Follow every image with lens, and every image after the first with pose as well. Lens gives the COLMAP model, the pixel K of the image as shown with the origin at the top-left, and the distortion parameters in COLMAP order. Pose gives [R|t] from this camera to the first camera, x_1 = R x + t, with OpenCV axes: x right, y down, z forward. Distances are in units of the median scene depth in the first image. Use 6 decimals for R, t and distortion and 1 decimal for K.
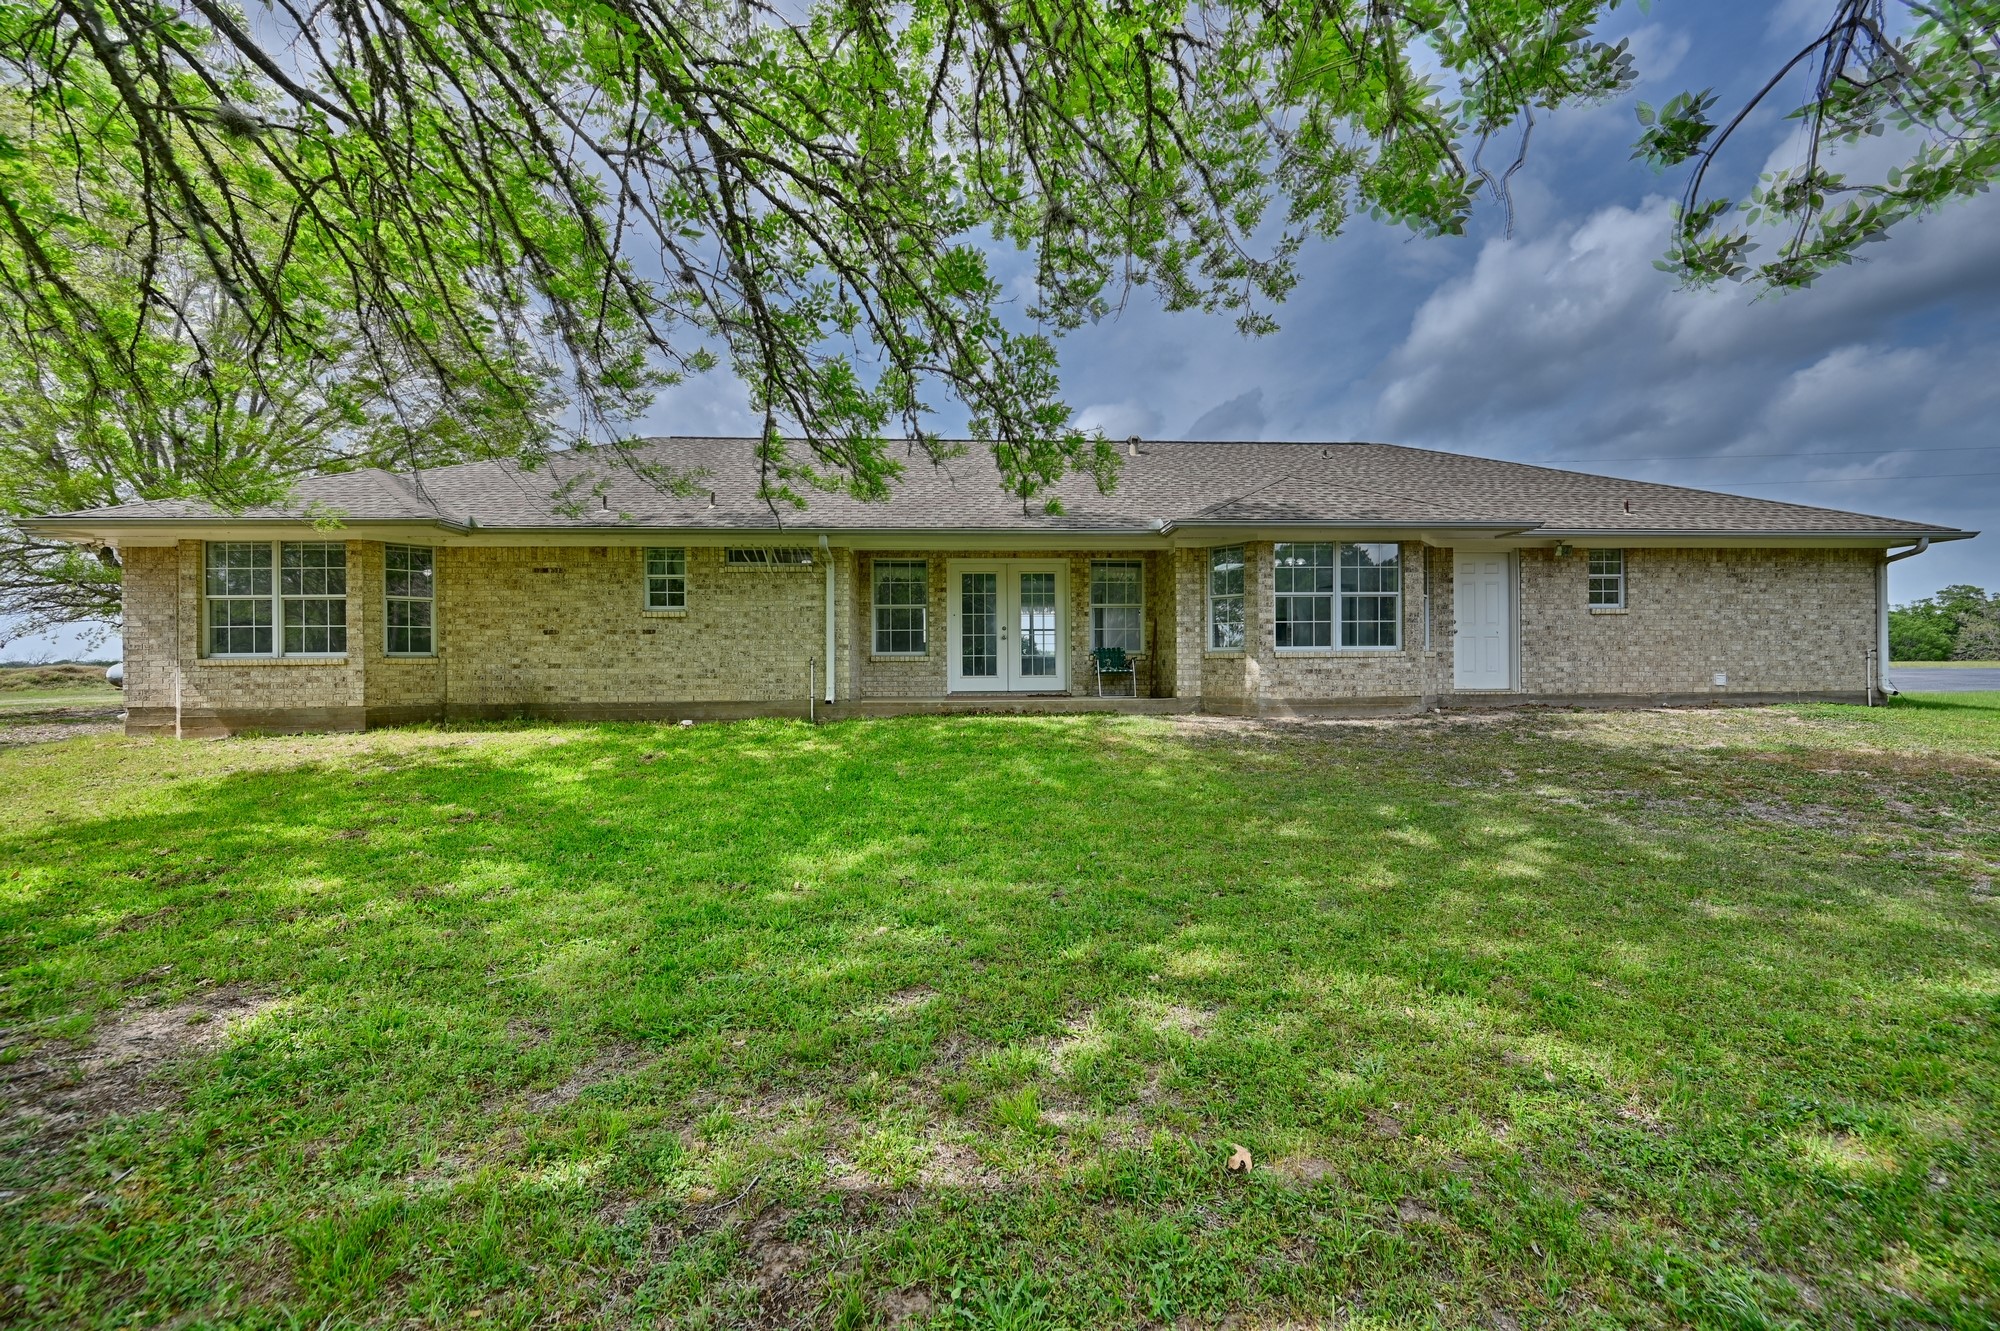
lens RADIAL K [[803.4, 0, 996.8], [0, 803.4, 651.5], [0, 0, 1]] dist [0.003091, -0.000288]
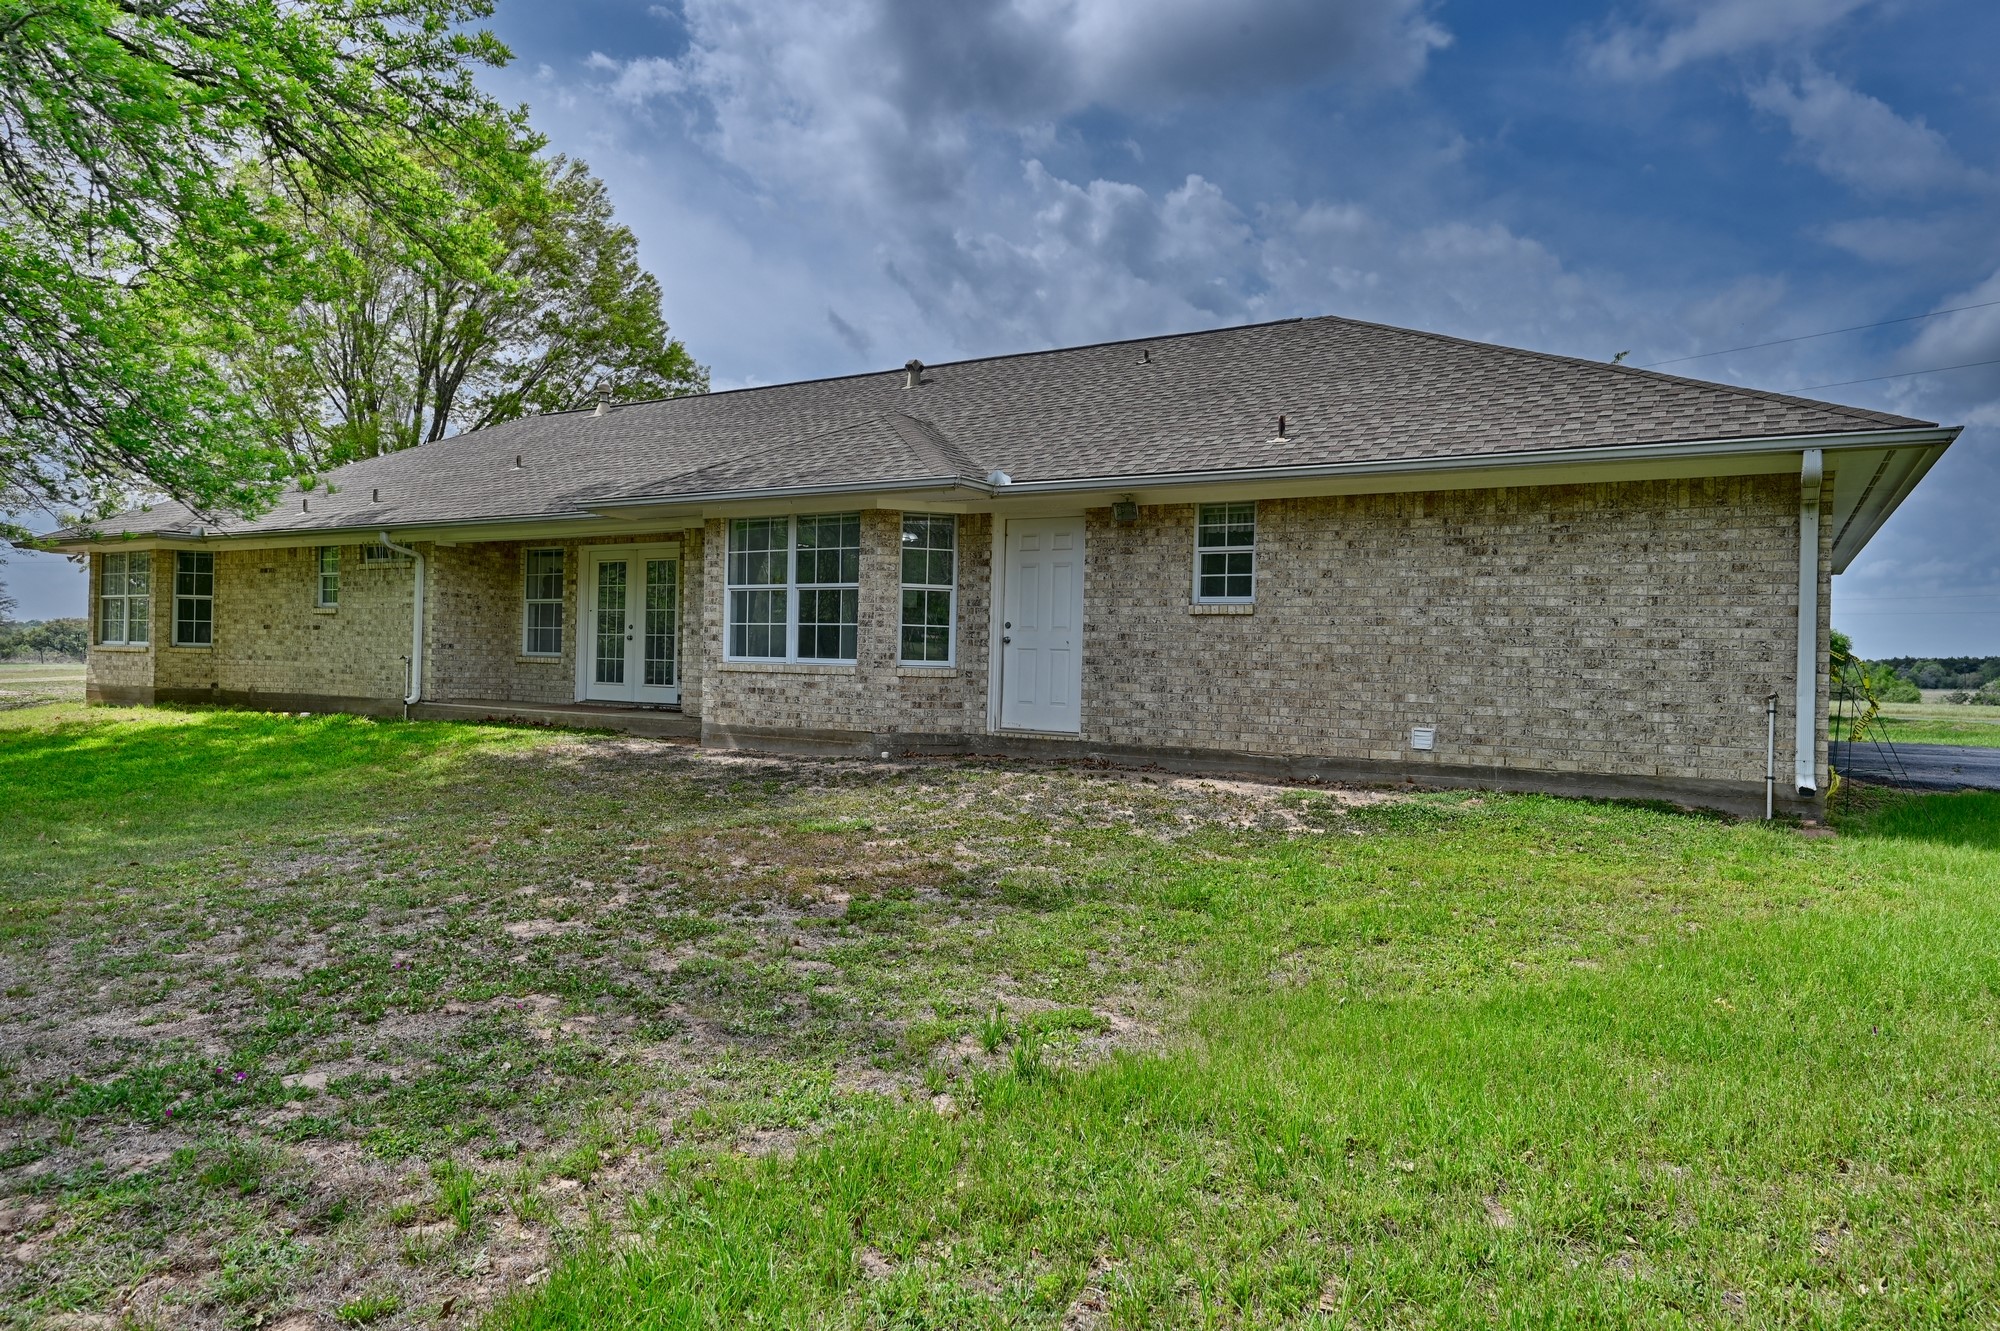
lens RADIAL K [[1260.1, 0, 1001.0], [0, 1260.1, 659.5], [0, 0, 1]] dist [-0.009483, -0.000807]
pose [[0.819385, 0.025066, -0.572695, 1.150559], [-0.026314, 0.999635, 0.006103, -0.015316], [0.572639, 0.010069, 0.819746, 0.159207]]
